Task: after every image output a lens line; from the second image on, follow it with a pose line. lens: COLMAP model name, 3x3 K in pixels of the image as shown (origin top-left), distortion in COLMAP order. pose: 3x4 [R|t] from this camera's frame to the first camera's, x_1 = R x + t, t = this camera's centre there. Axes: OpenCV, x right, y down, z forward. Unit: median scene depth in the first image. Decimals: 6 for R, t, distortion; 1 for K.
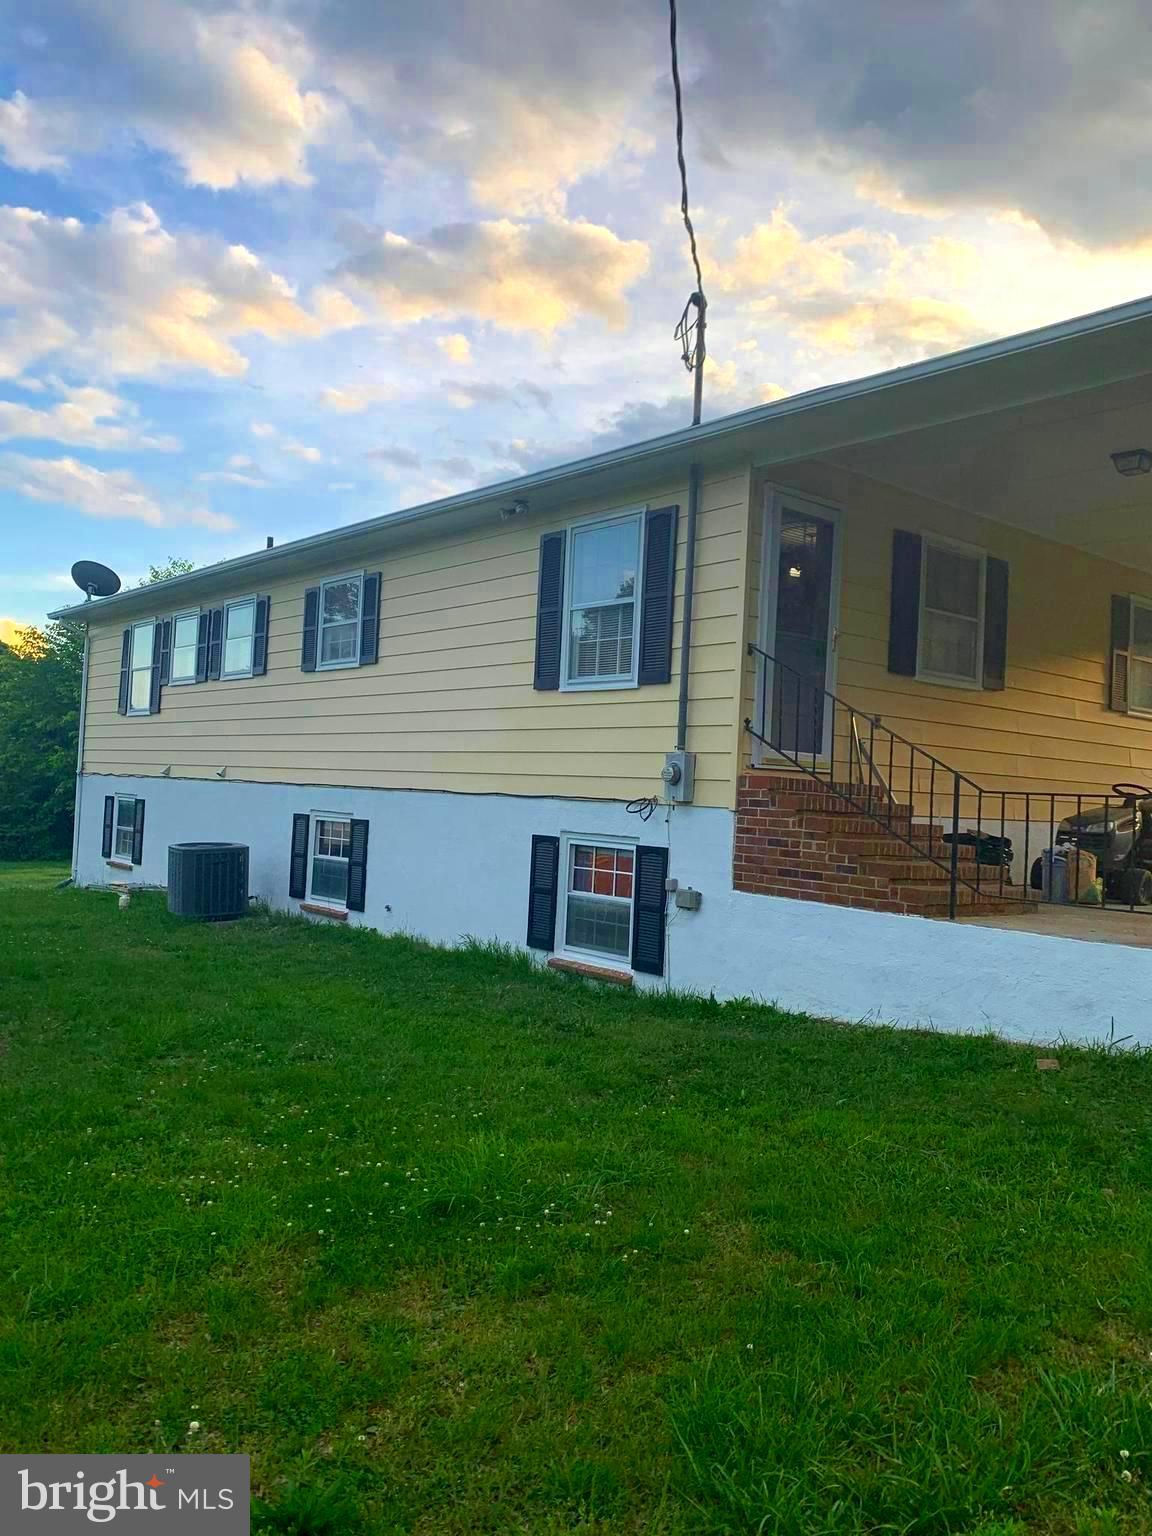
lens RADIAL K [[1181.7, 0, 577.4], [0, 1181.7, 802.7], [0, 0, 1]] dist [0.001075, 0.896952]
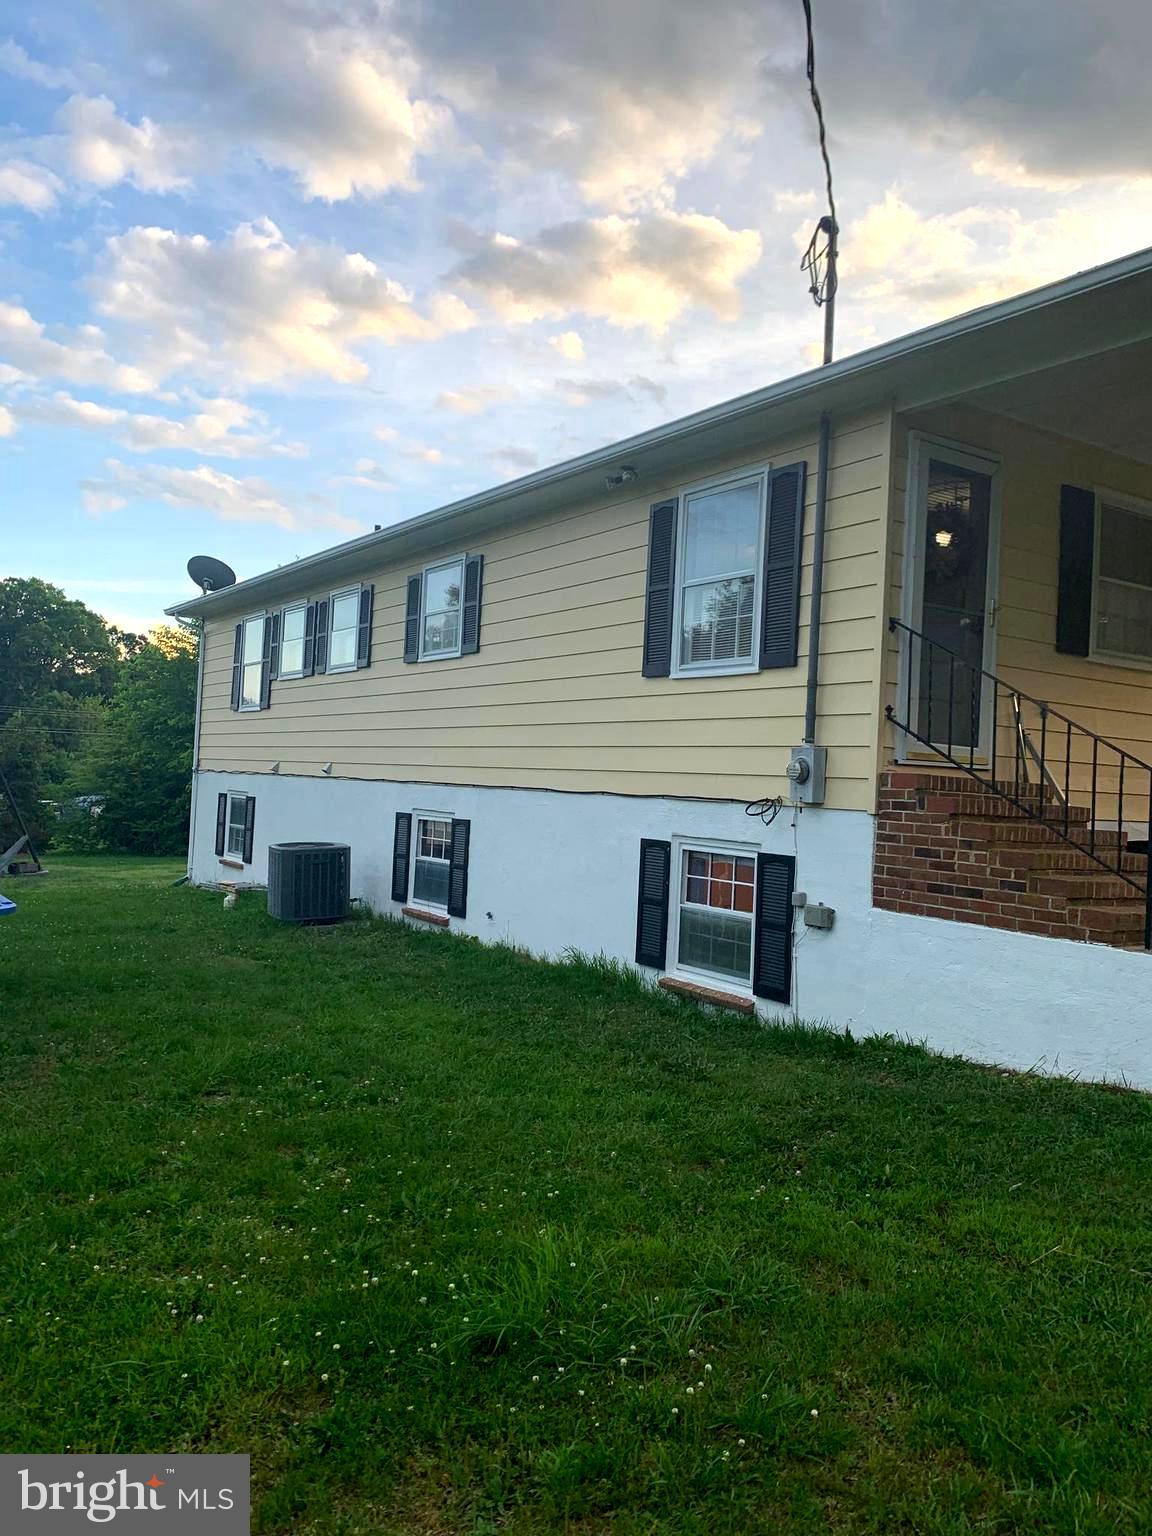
lens RADIAL K [[1154.6, 0, 572.5], [0, 1154.6, 774.5], [0, 0, 1]] dist [0.035616, -0.001857]
pose [[0.993158, -0.000515, -0.116778, 0.013369], [-0.001757, 0.999811, -0.019356, -0.004863], [0.116766, 0.019429, 0.992969, 0.134368]]
